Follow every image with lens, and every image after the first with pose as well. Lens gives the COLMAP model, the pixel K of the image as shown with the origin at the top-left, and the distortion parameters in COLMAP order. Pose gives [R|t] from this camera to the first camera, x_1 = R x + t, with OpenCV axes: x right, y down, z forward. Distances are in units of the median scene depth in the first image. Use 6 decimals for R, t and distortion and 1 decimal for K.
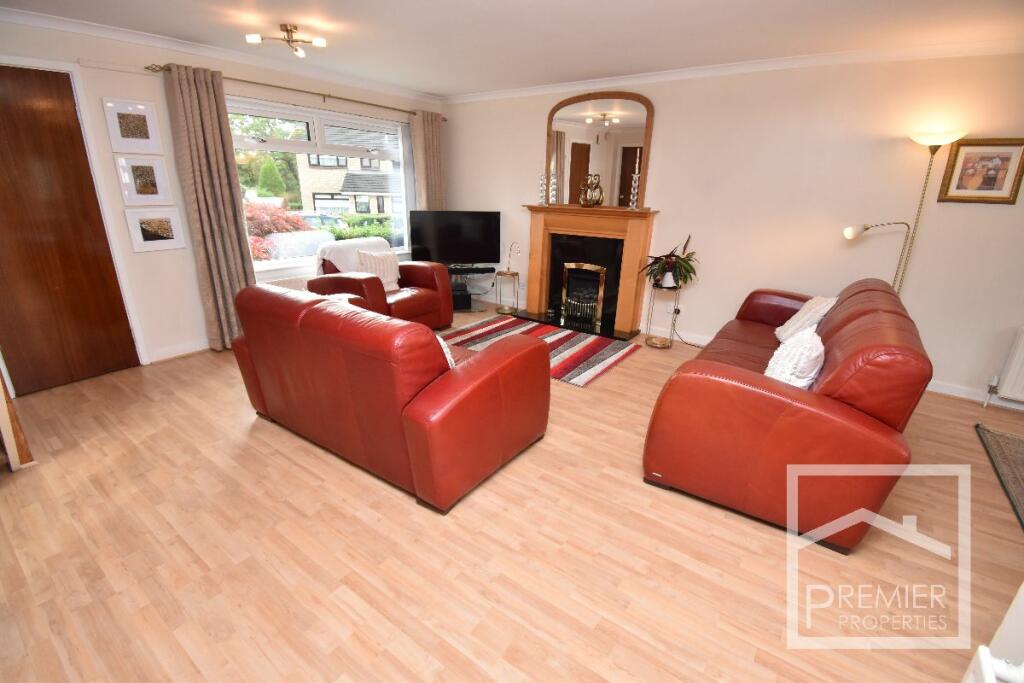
lens RADIAL K [[457.9, 0, 512.0], [0, 457.9, 341.5], [0, 0, 1]] dist [0.000528, -0.000113]
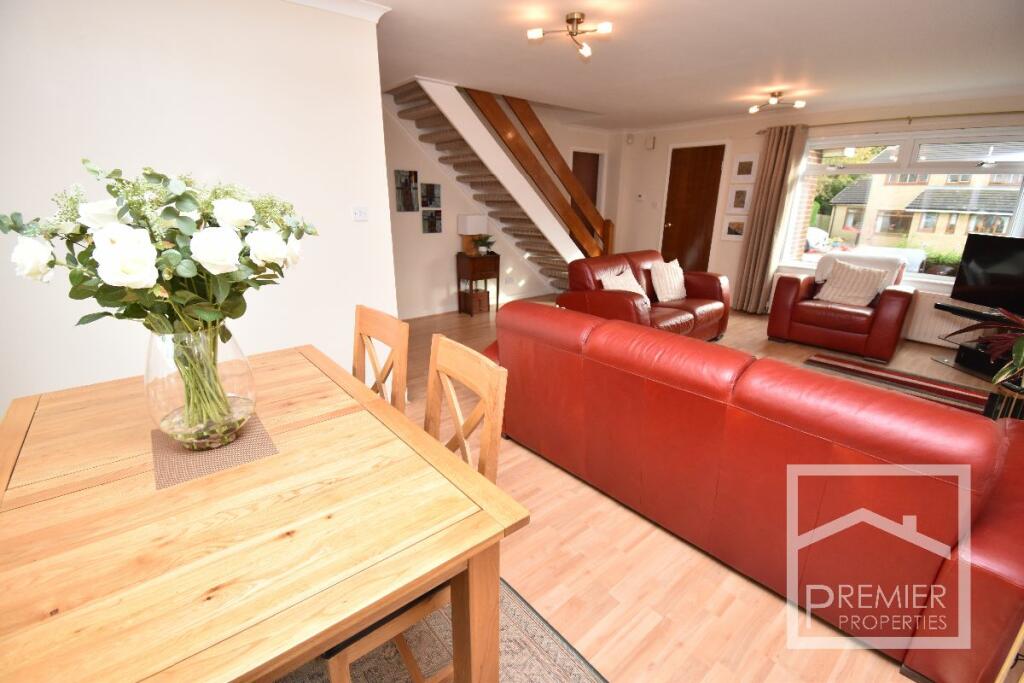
lens RADIAL K [[457.9, 0, 512.0], [0, 457.9, 341.5], [0, 0, 1]] dist [0.000528, -0.000113]
pose [[-0.244606, 0.278440, -0.928784, 1.182329], [-0.319199, 0.881366, 0.348289, -0.203044], [0.915576, 0.381660, -0.126709, 0.634354]]
